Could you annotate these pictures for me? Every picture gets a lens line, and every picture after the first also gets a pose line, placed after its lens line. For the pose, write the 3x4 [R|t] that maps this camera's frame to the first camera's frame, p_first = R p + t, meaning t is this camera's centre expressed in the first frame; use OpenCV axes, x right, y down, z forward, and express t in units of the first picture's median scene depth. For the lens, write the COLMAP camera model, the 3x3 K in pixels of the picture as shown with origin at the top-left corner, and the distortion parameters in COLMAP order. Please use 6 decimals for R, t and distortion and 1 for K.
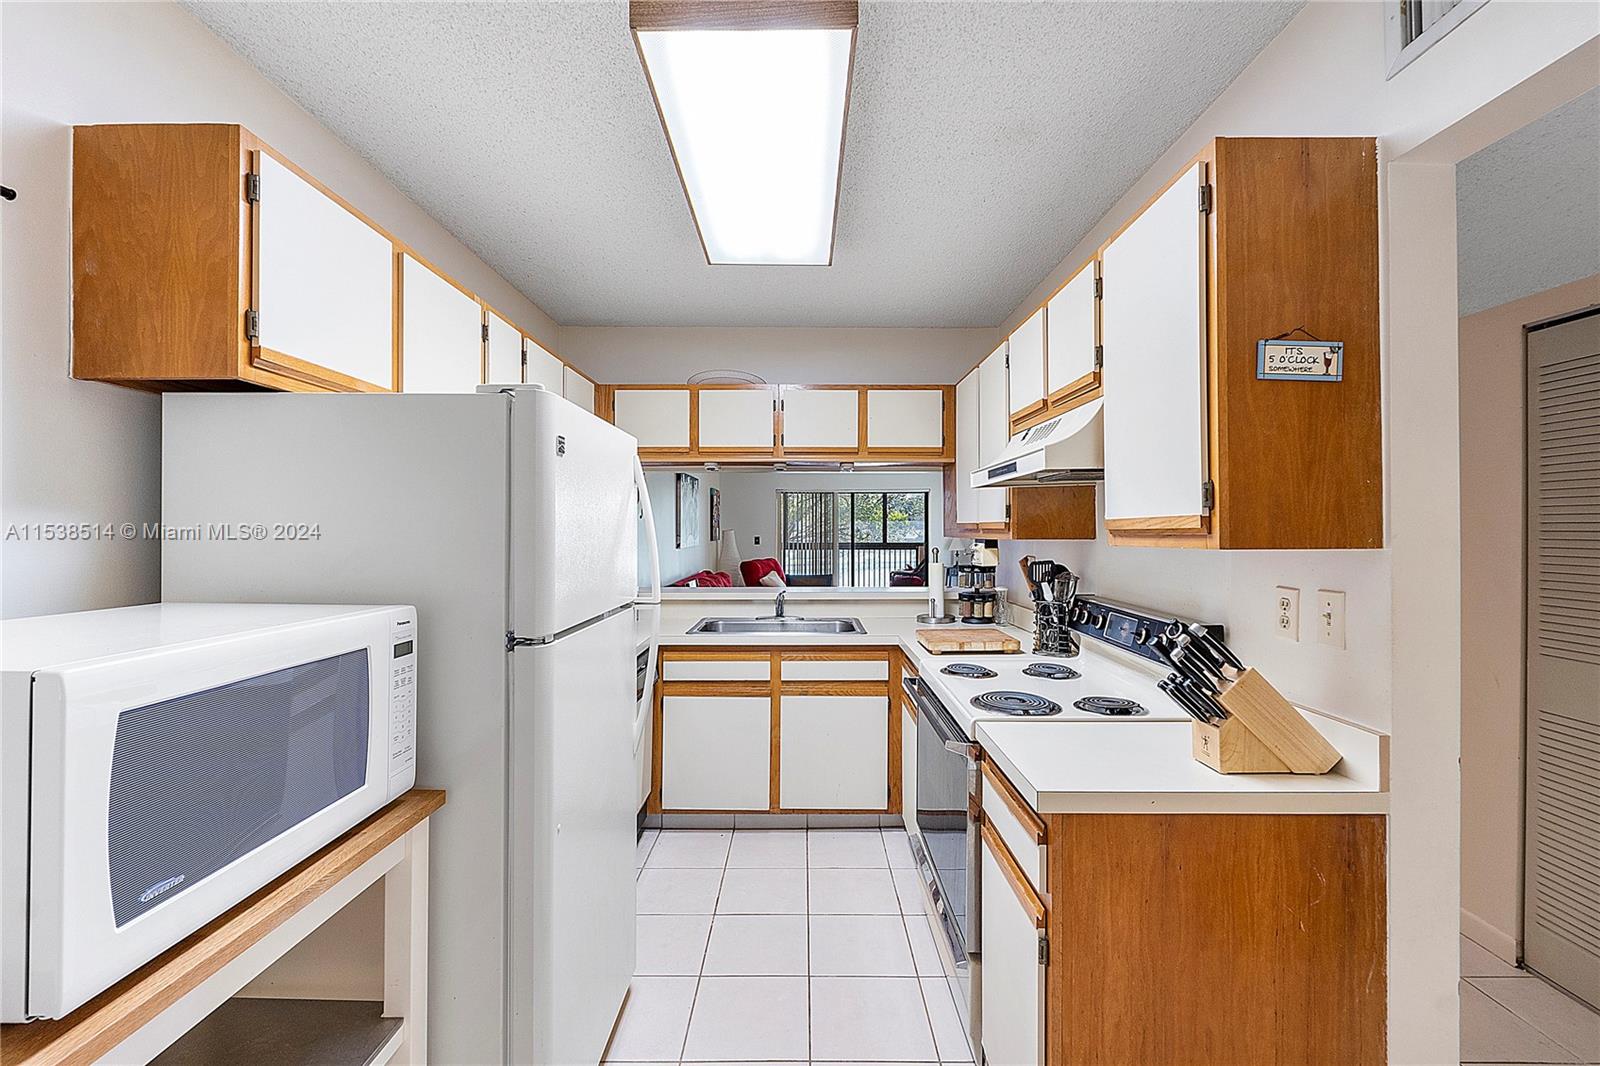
lens RADIAL K [[677.9, 0, 798.6], [0, 677.9, 529.4], [0, 0, 1]] dist [-0.004058, -0.000996]
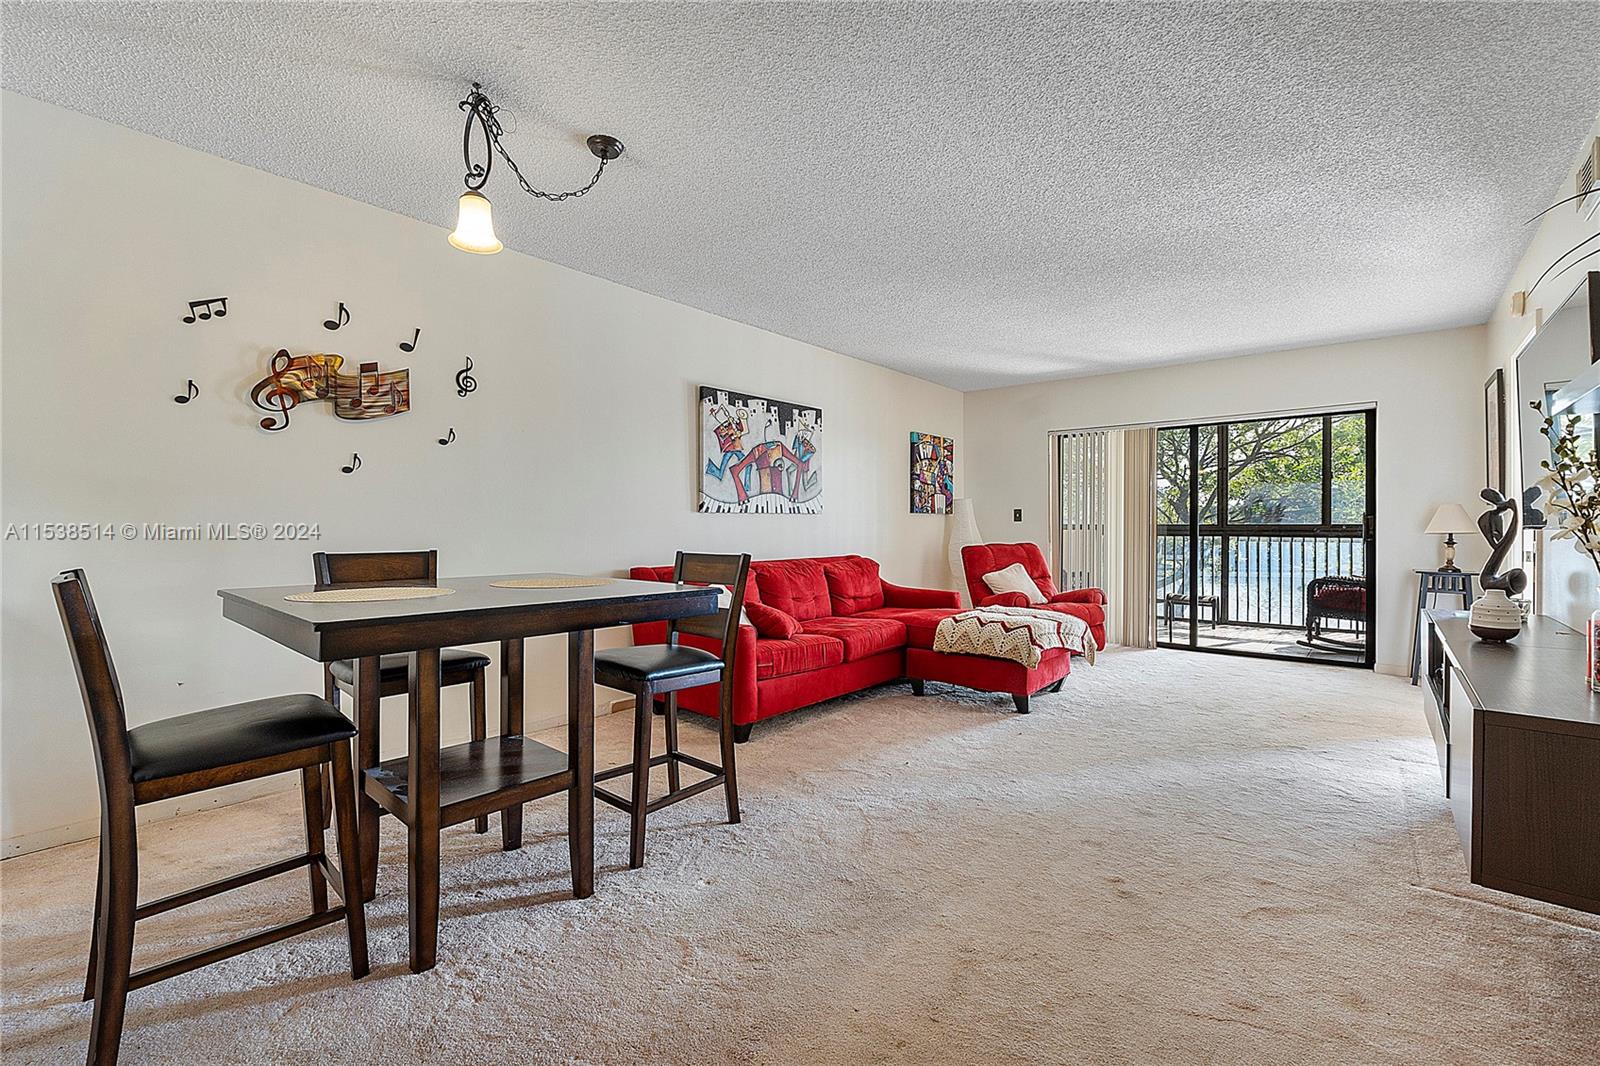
lens RADIAL K [[679.4, 0, 800.2], [0, 679.4, 528.1], [0, 0, 1]] dist [-0.002878, -0.000788]
pose [[0.762912, 0.005493, -0.646479, 1.654605], [-0.003736, 0.999985, 0.004088, 0.228480], [0.646491, -0.000703, 0.762921, 3.340593]]
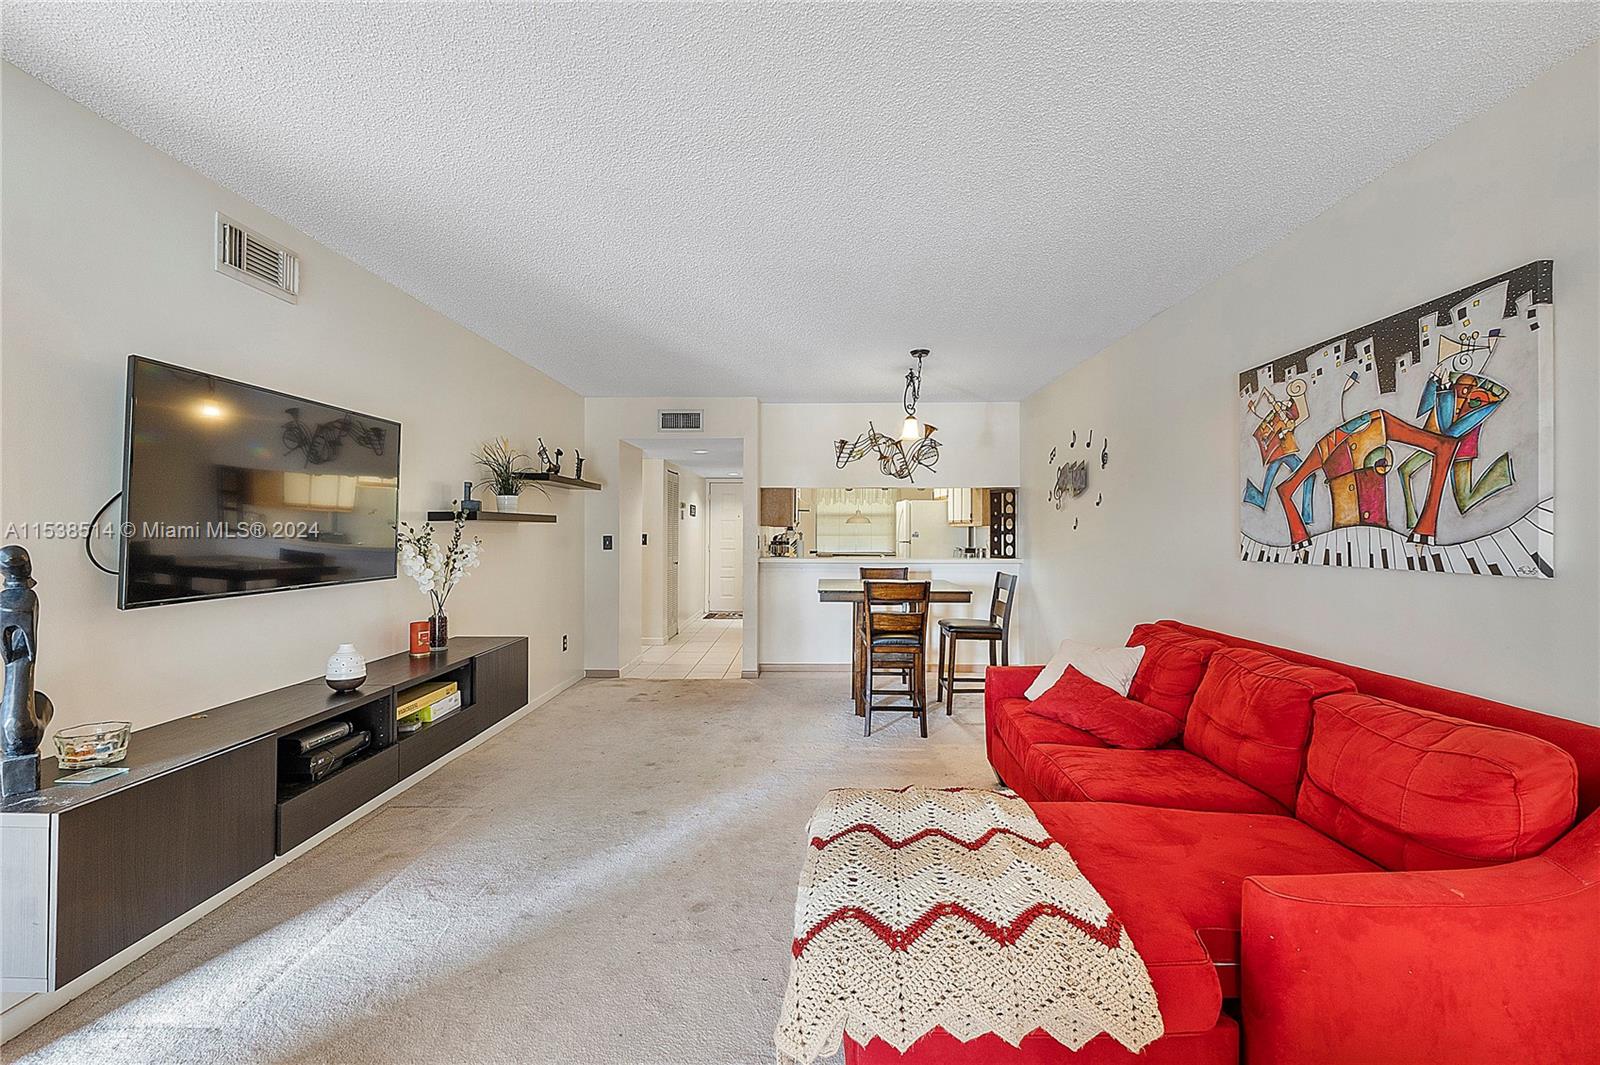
lens RADIAL K [[677.9, 0, 794.3], [0, 677.9, 527.1], [0, 0, 1]] dist [-0.004058, -0.000996]
pose [[-0.999803, 0.001015, 0.019818, 0.518866], [0.000933, 0.999991, -0.004179, 0.056584], [-0.019822, -0.004160, -0.999795, 8.066350]]
